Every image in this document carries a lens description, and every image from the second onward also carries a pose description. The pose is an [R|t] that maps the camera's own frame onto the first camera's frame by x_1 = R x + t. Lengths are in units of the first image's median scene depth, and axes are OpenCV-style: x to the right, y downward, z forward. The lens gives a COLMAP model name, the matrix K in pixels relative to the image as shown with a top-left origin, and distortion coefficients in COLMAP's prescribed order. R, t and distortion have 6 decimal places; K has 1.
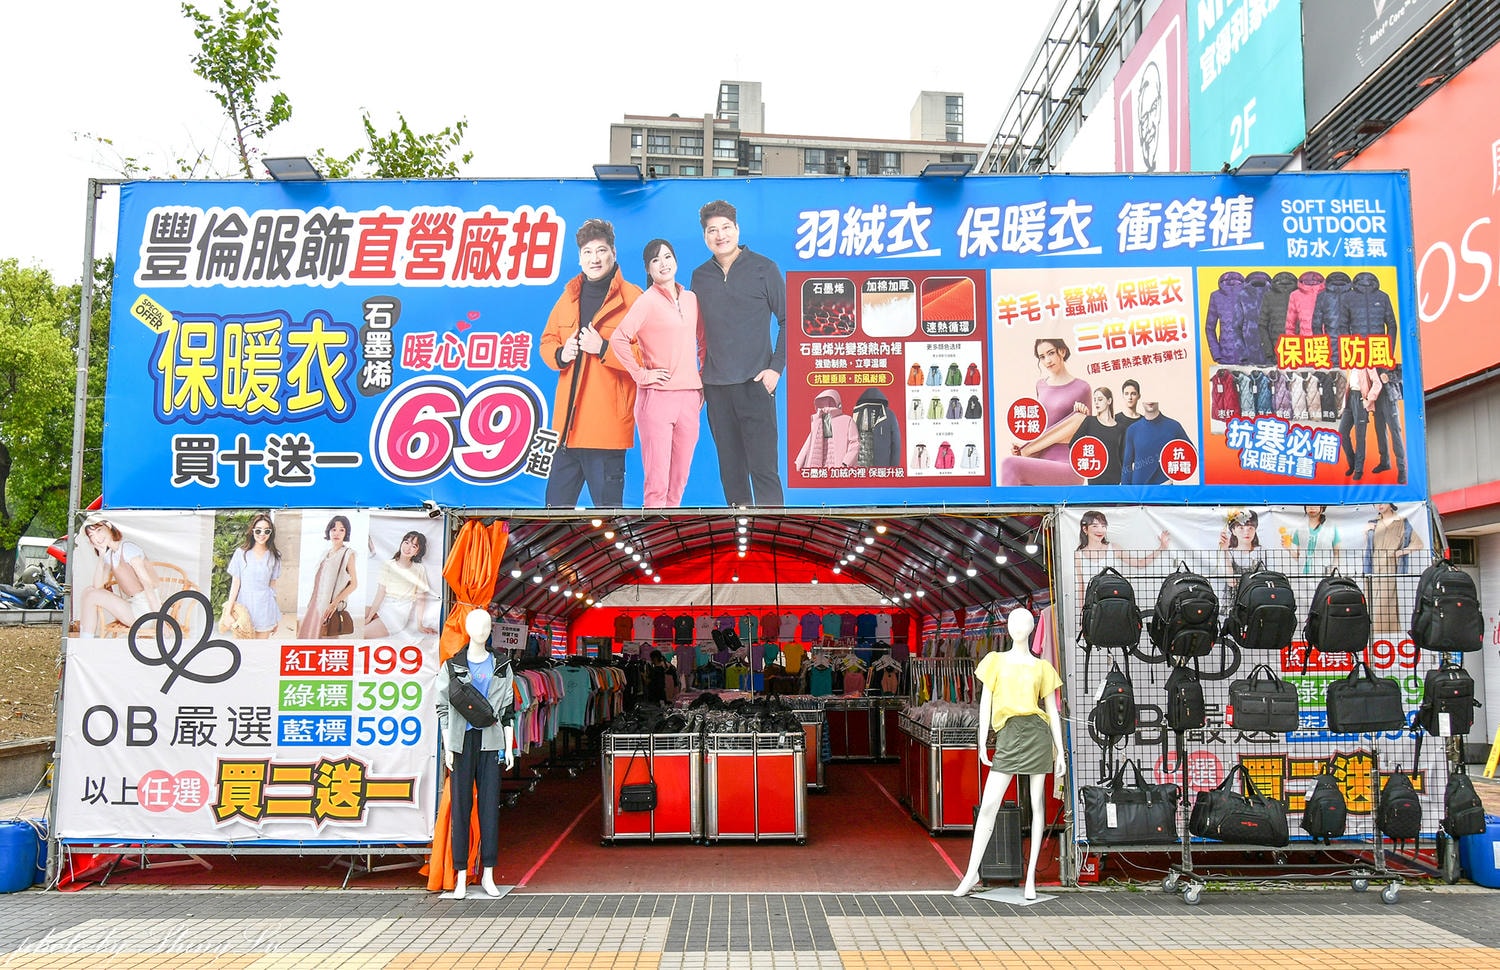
lens RADIAL K [[1492.3, 0, 750.0], [0, 1492.3, 485.0], [0, 0, 1]] dist [0.000222, -0.000055]
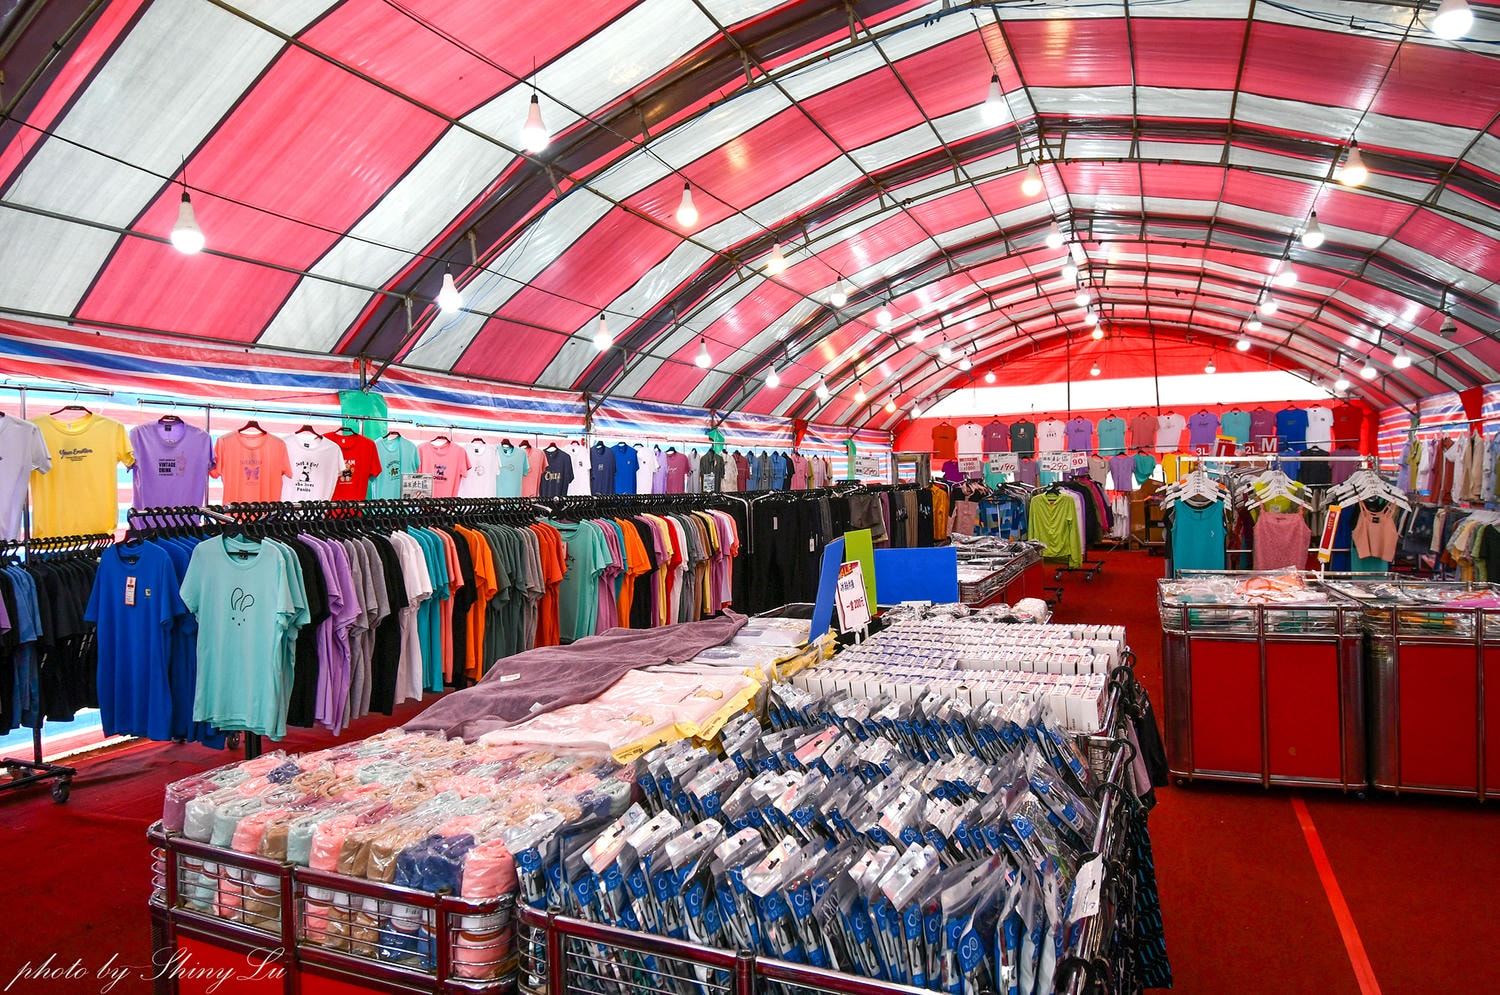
lens RADIAL K [[960.3, 0, 750.0], [0, 960.3, 497.5], [0, 0, 1]] dist [0.001938, 0.001195]
pose [[0.912705, -0.008872, -0.408522, 0.030504], [0.066859, 0.989533, 0.127883, 0.053273], [0.403112, -0.144033, 0.903745, 0.486713]]
